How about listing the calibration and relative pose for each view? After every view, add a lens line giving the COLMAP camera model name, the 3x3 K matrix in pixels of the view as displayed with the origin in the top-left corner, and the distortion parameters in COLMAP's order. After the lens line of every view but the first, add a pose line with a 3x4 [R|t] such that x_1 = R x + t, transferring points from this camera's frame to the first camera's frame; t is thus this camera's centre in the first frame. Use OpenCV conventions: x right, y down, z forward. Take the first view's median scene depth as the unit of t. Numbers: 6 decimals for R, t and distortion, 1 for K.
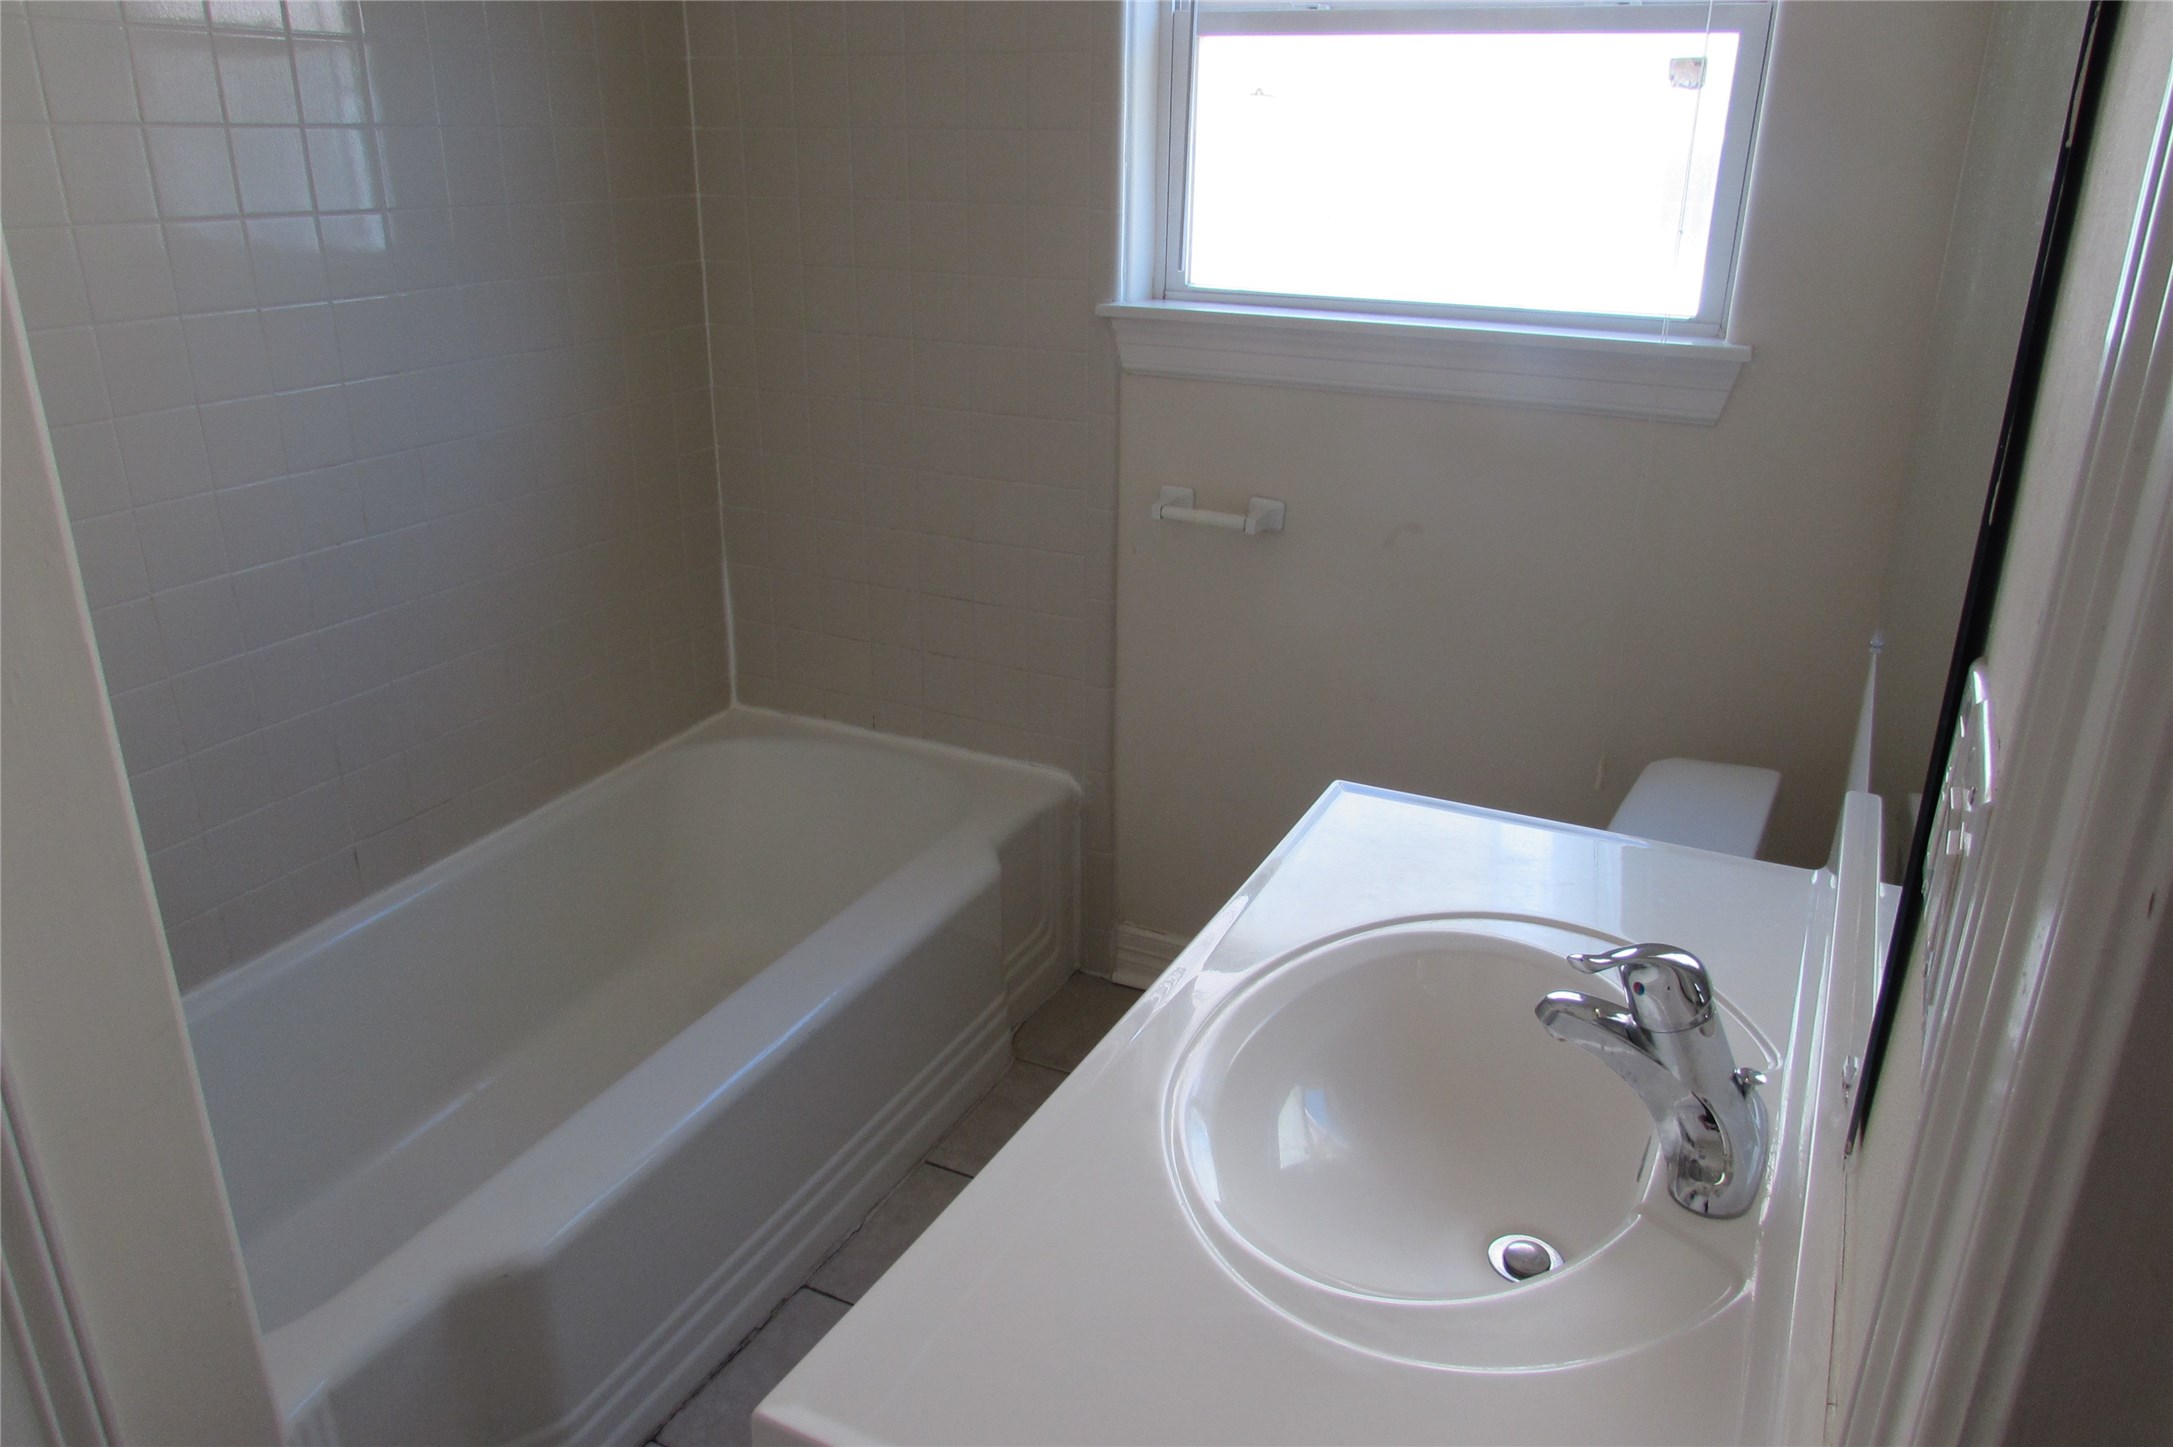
lens RADIAL K [[1549.5, 0, 1091.8], [0, 1549.5, 732.8], [0, 0, 1]] dist [-0.030185, 0.012694]
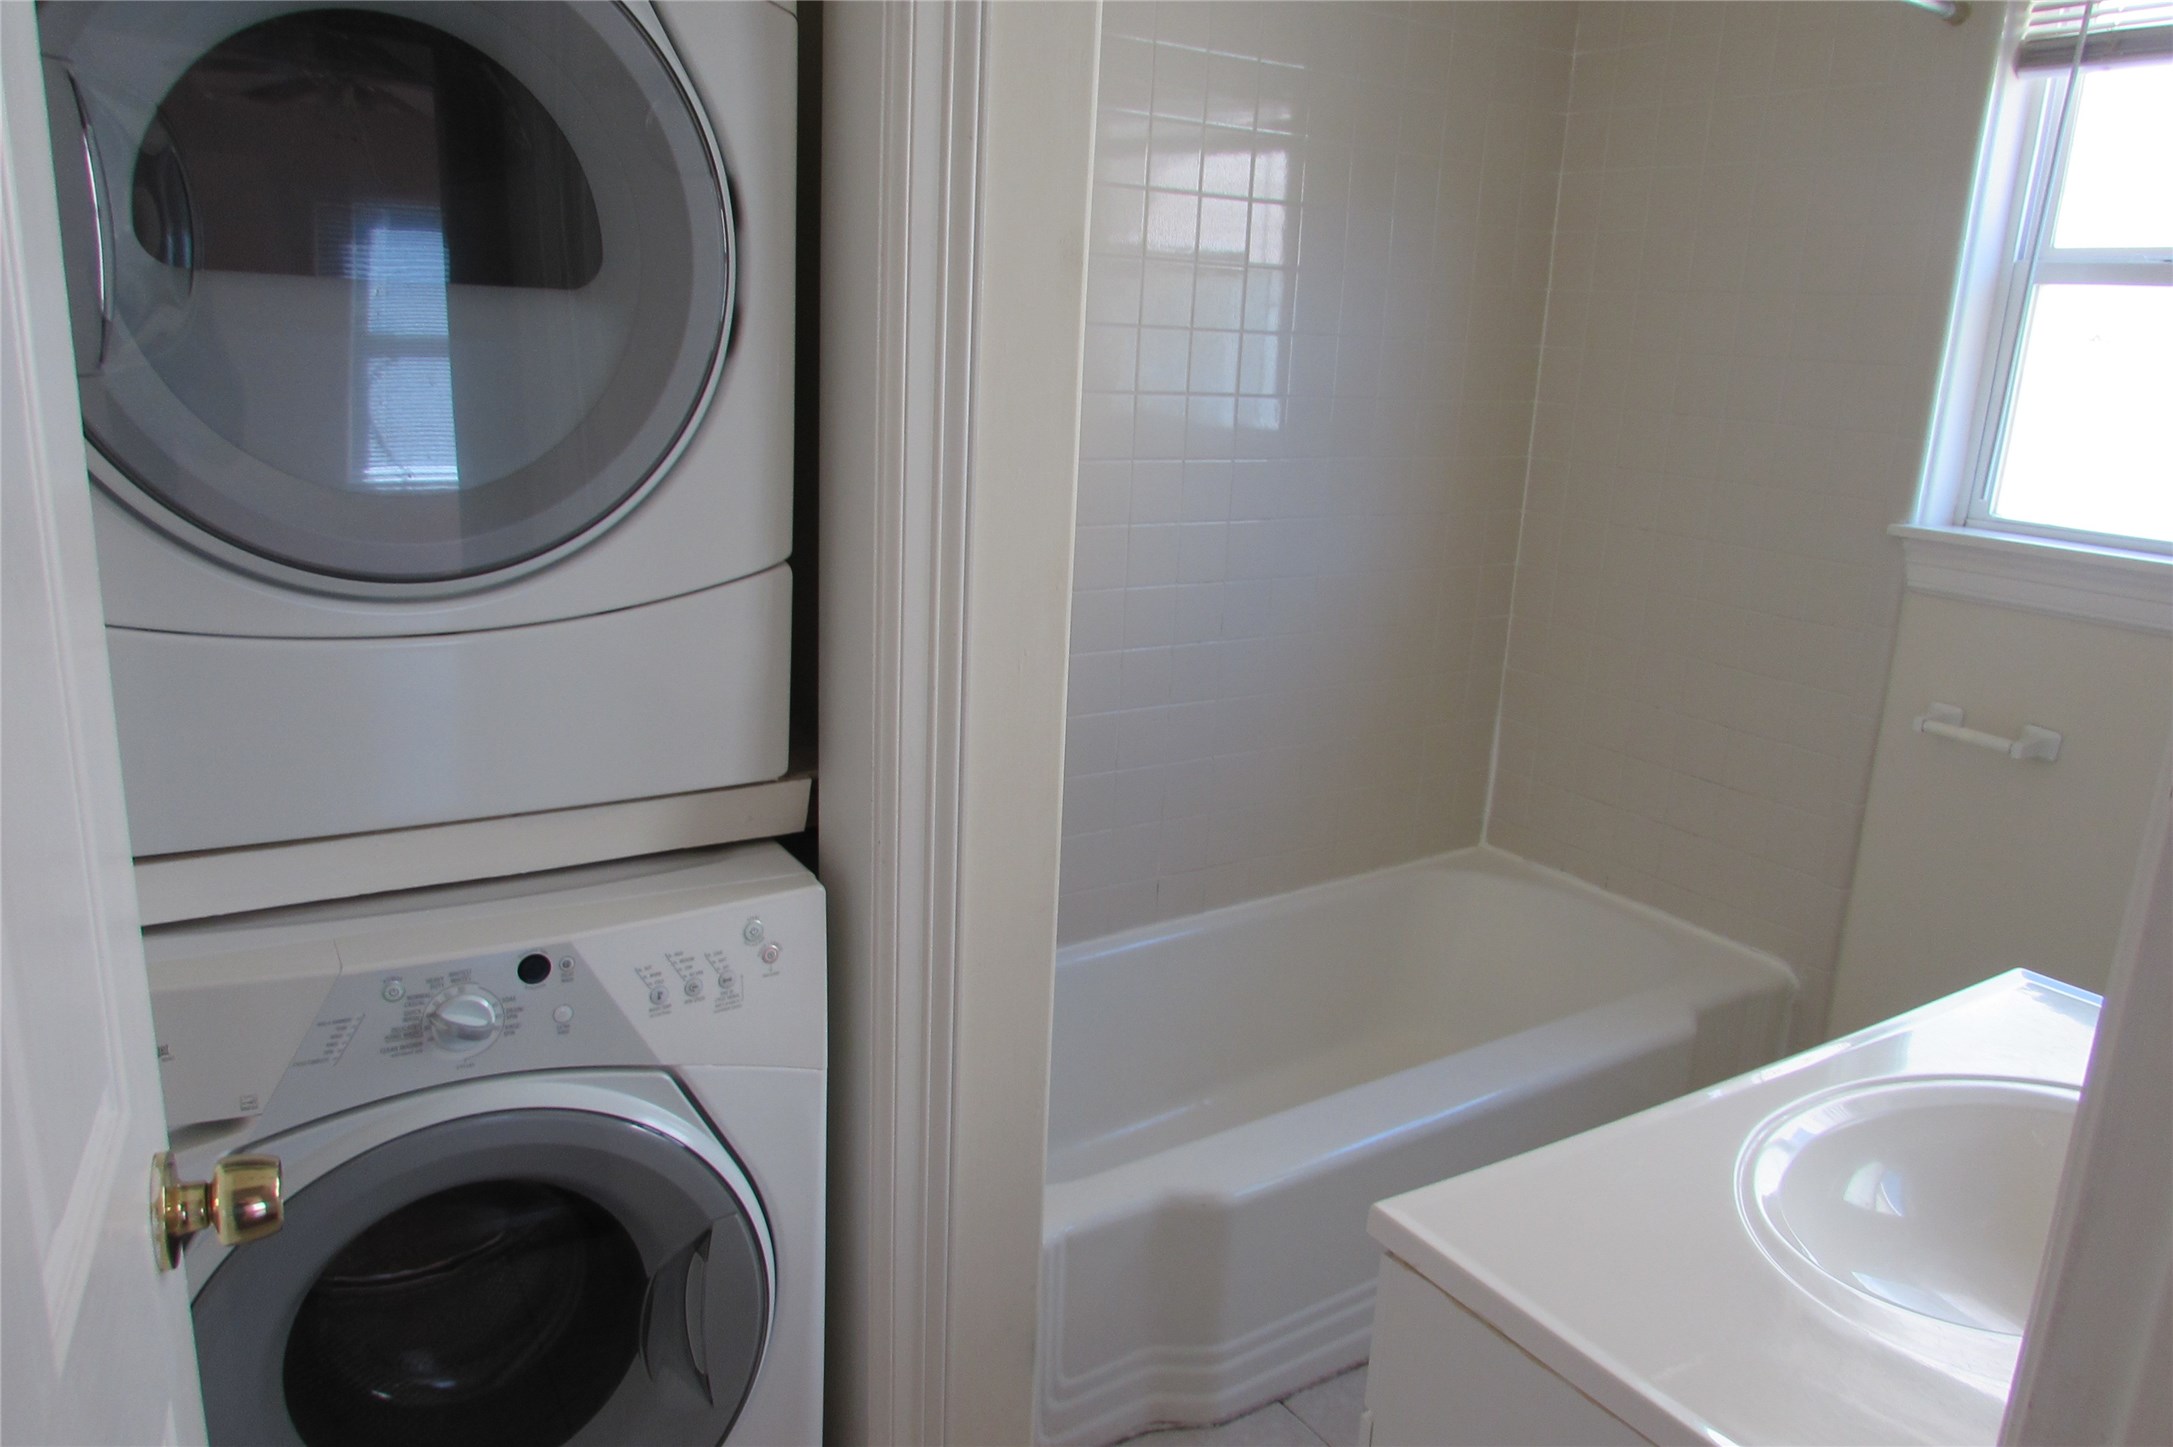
lens RADIAL K [[1549.5, 0, 1076.1], [0, 1549.5, 723.1], [0, 0, 1]] dist [-0.030185, 0.012694]
pose [[0.859686, 0.158100, -0.485741, 0.055353], [-0.221731, 0.972140, -0.076015, 0.058422], [0.460190, 0.173053, 0.870792, -0.149919]]
